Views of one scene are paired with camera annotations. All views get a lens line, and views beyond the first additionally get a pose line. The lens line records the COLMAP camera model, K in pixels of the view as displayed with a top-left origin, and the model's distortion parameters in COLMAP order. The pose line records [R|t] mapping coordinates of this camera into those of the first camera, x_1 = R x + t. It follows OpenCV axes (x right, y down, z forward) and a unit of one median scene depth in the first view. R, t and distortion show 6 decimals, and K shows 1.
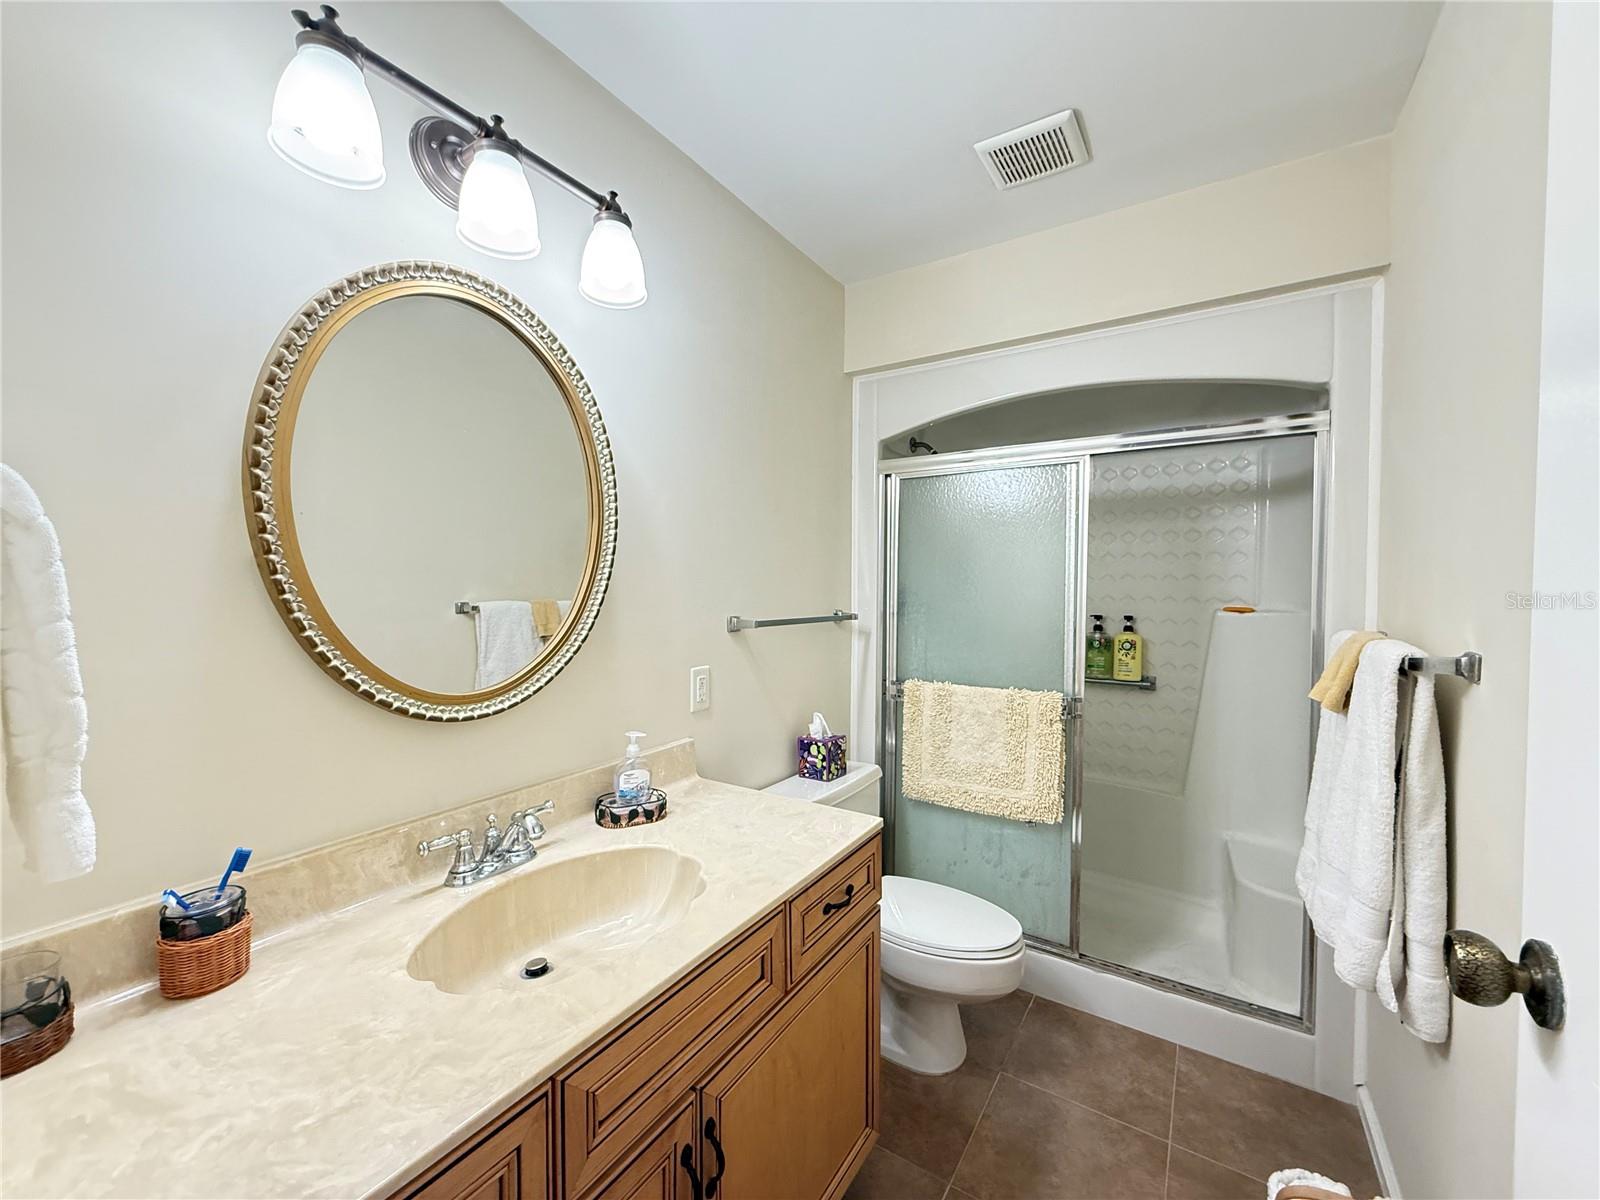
lens RADIAL K [[639.6, 0, 795.5], [0, 639.6, 595.5], [0, 0, 1]] dist [0.004277, -0.000935]
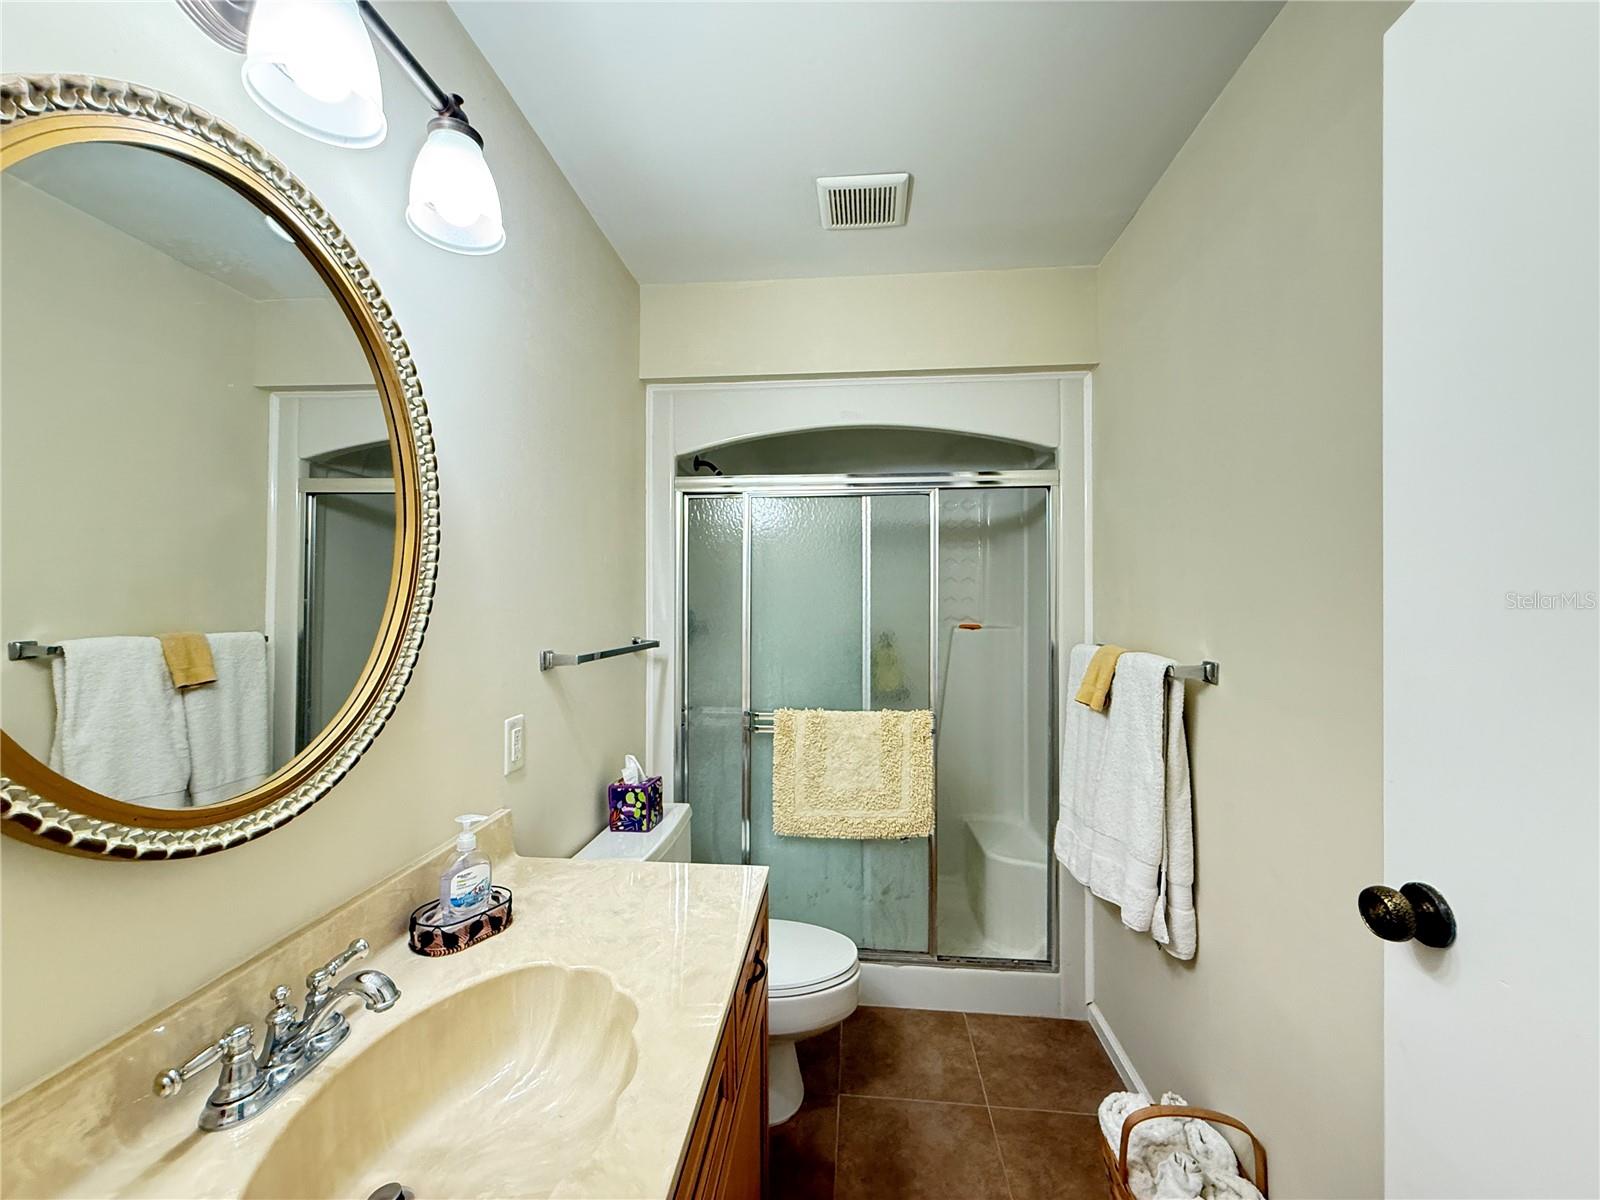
lens RADIAL K [[639.6, 0, 796.3], [0, 639.6, 595.7], [0, 0, 1]] dist [0.004277, -0.000935]
pose [[0.886481, -0.000414, 0.462764, -0.235779], [0.011735, 0.999698, -0.021586, -0.021084], [-0.462615, 0.024566, 0.886219, 0.139385]]
